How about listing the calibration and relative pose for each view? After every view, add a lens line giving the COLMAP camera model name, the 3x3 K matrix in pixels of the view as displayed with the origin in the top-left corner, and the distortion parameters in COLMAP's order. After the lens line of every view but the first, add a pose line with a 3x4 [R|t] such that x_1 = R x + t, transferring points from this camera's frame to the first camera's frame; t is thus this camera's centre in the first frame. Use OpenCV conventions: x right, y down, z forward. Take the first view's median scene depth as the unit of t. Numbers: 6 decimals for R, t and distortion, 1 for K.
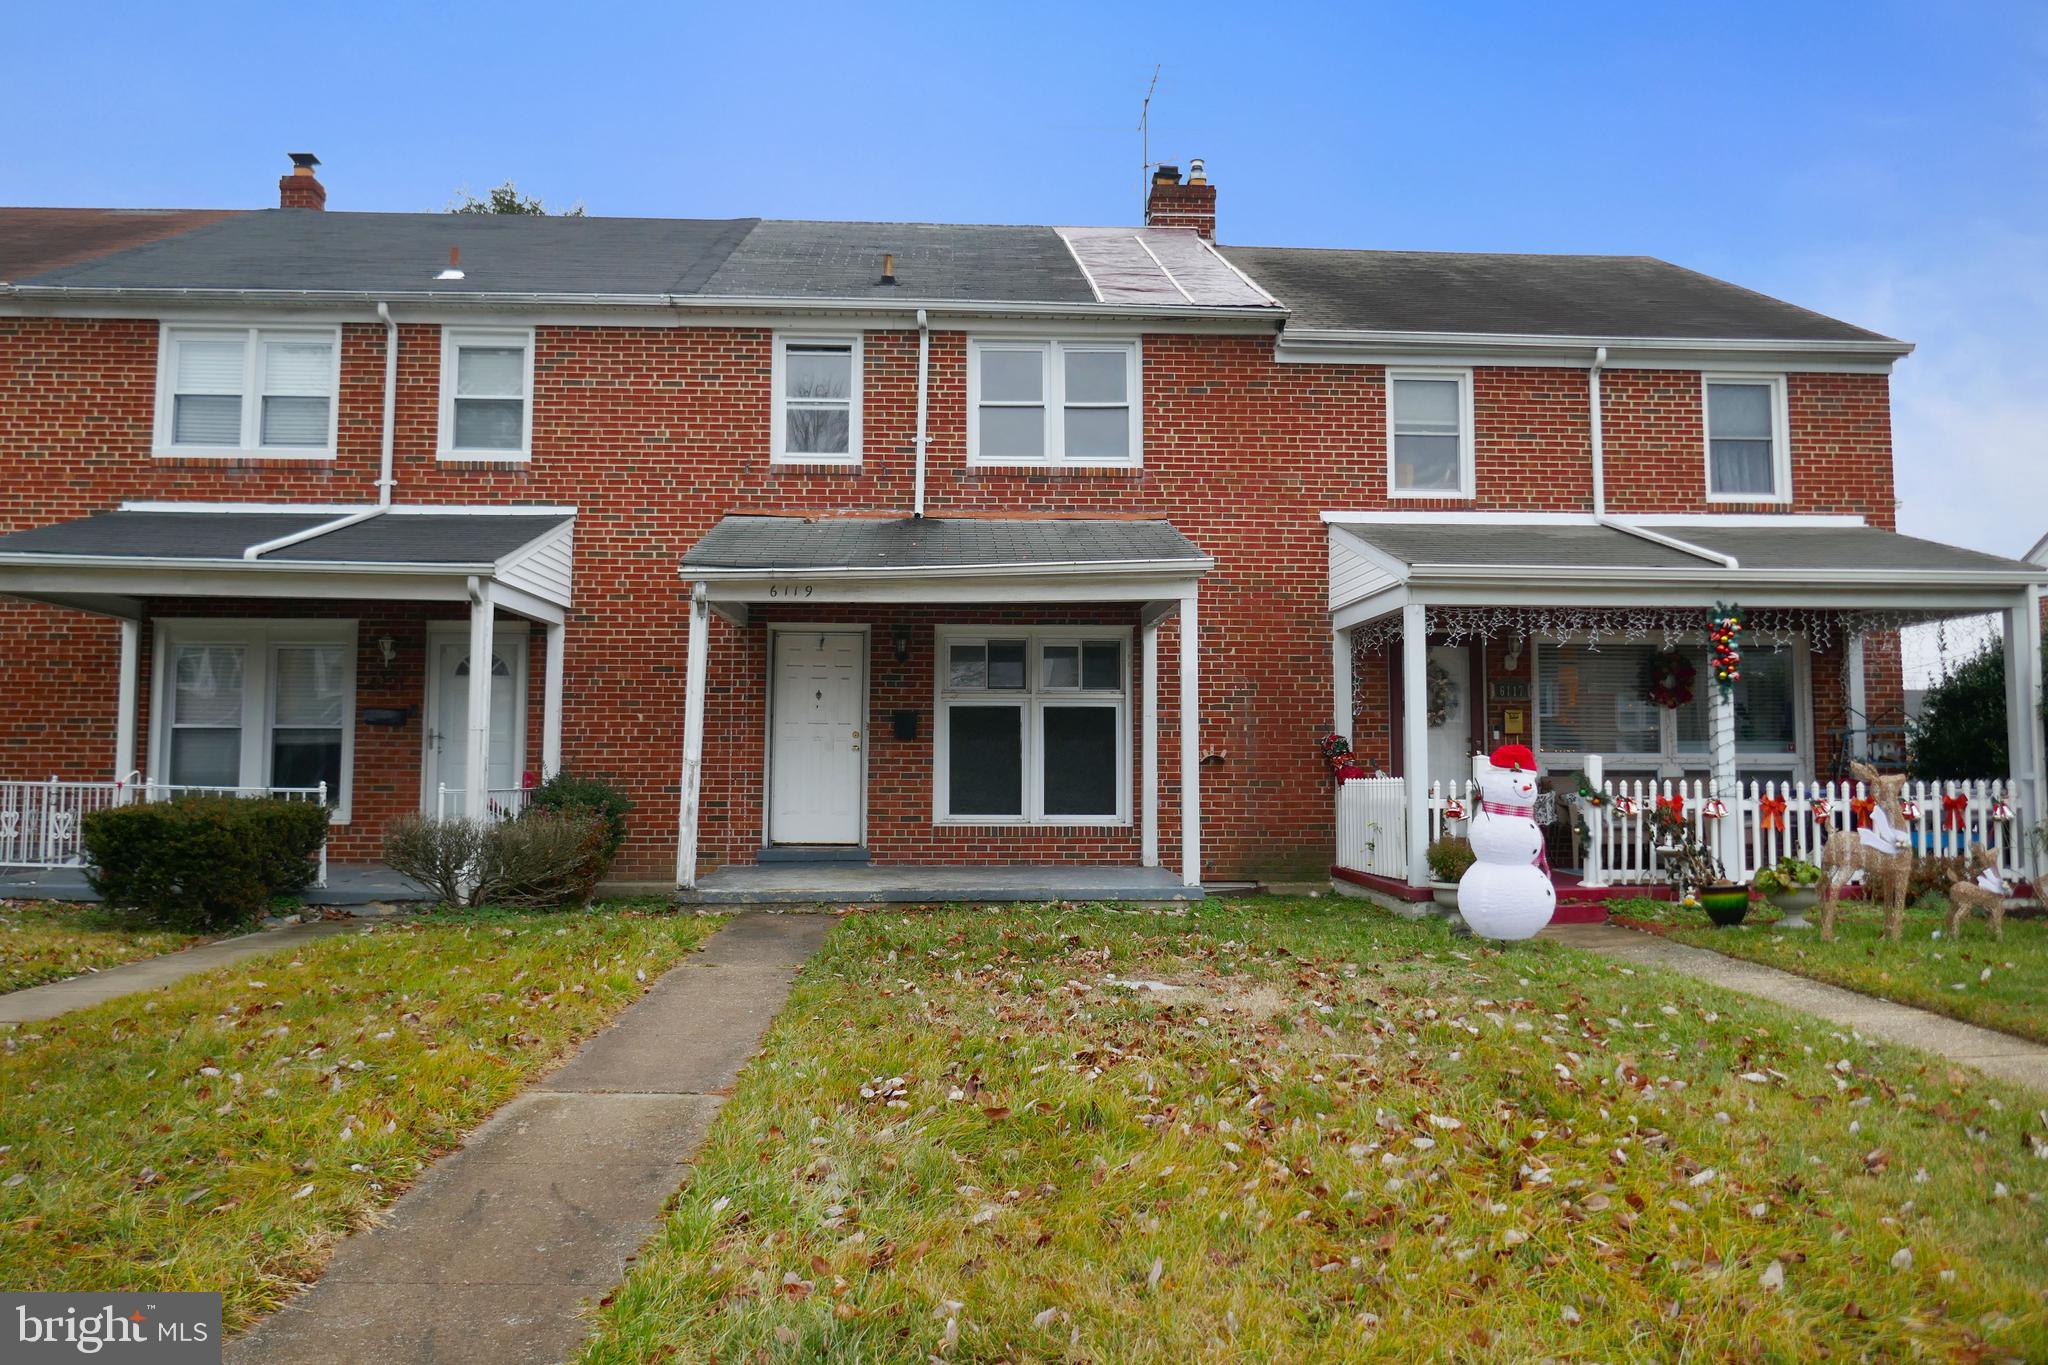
lens RADIAL K [[1467.1, 0, 1021.4], [0, 1467.1, 683.9], [0, 0, 1]] dist [-0.002569, -0.001252]
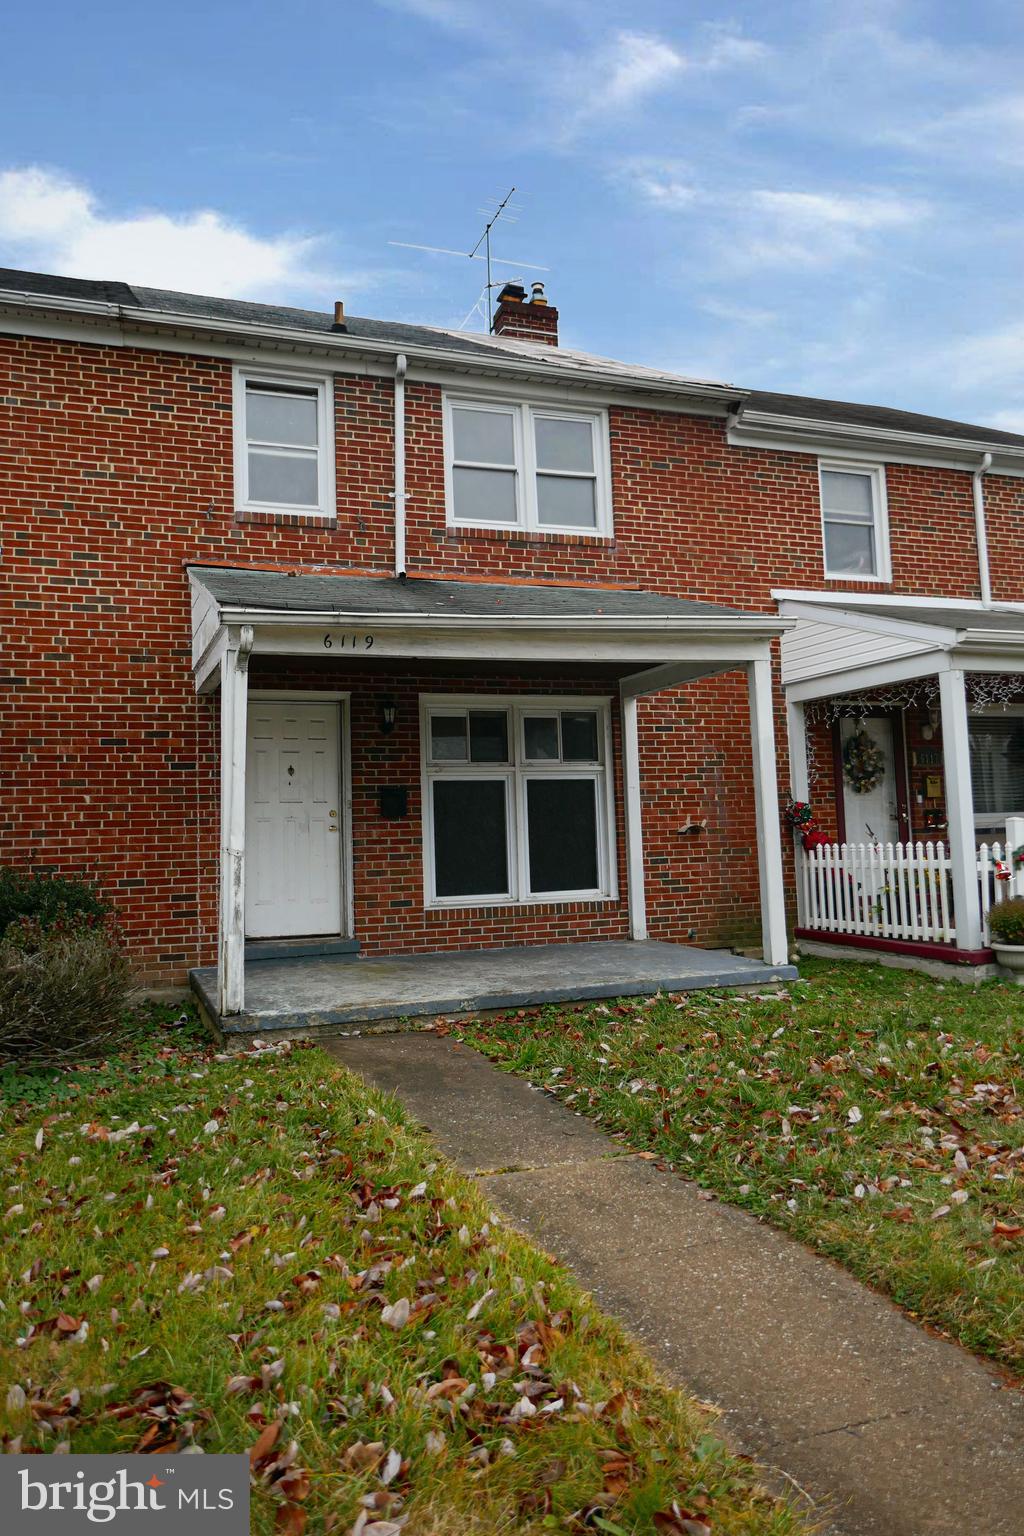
lens RADIAL K [[1100.3, 0, 513.2], [0, 1100.3, 758.9], [0, 0, 1]] dist [-0.002569, -0.001252]
pose [[0.951215, -0.009898, 0.308371, -0.216817], [0.013155, 0.999877, -0.008485, 0.007931], [-0.308250, 0.012128, 0.951228, 0.315738]]
